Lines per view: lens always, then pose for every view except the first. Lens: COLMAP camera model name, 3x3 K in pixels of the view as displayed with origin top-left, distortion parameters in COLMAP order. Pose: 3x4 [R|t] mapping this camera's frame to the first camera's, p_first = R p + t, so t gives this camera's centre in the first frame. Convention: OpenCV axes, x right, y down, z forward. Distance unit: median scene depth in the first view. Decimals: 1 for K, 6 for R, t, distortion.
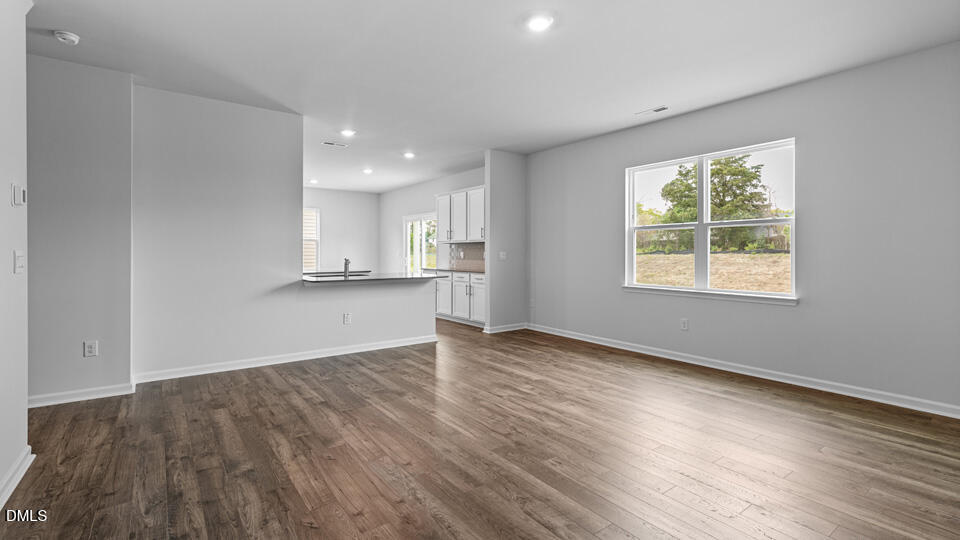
lens RADIAL K [[447.4, 0, 480.9], [0, 447.4, 250.8], [0, 0, 1]] dist [0.000259, -0.000072]
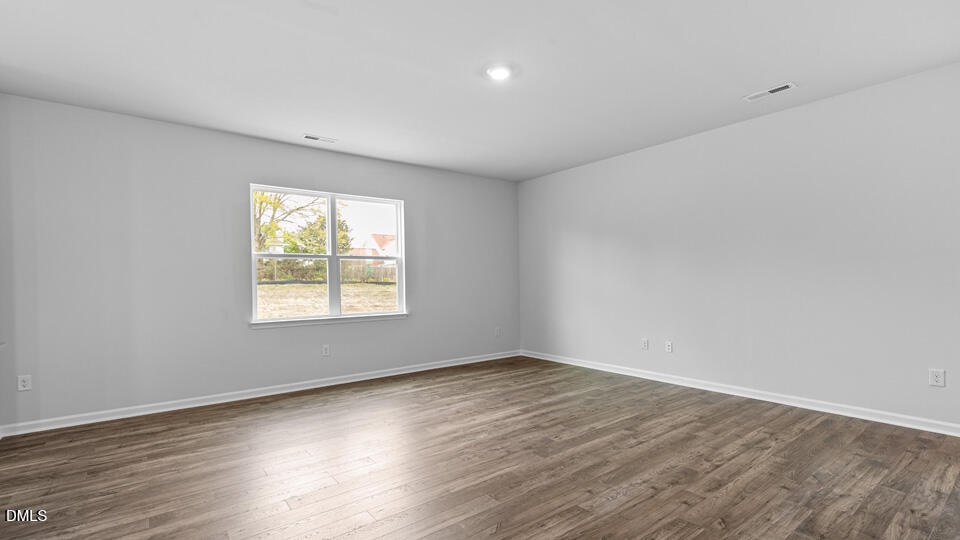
lens RADIAL K [[447.4, 0, 480.2], [0, 447.4, 276.1], [0, 0, 1]] dist [0.000259, -0.000072]
pose [[-0.044871, 0.011283, 0.998929, -1.002107], [0.011521, 0.999876, -0.010776, 0.008874], [-0.998926, 0.011025, -0.044995, 1.124787]]
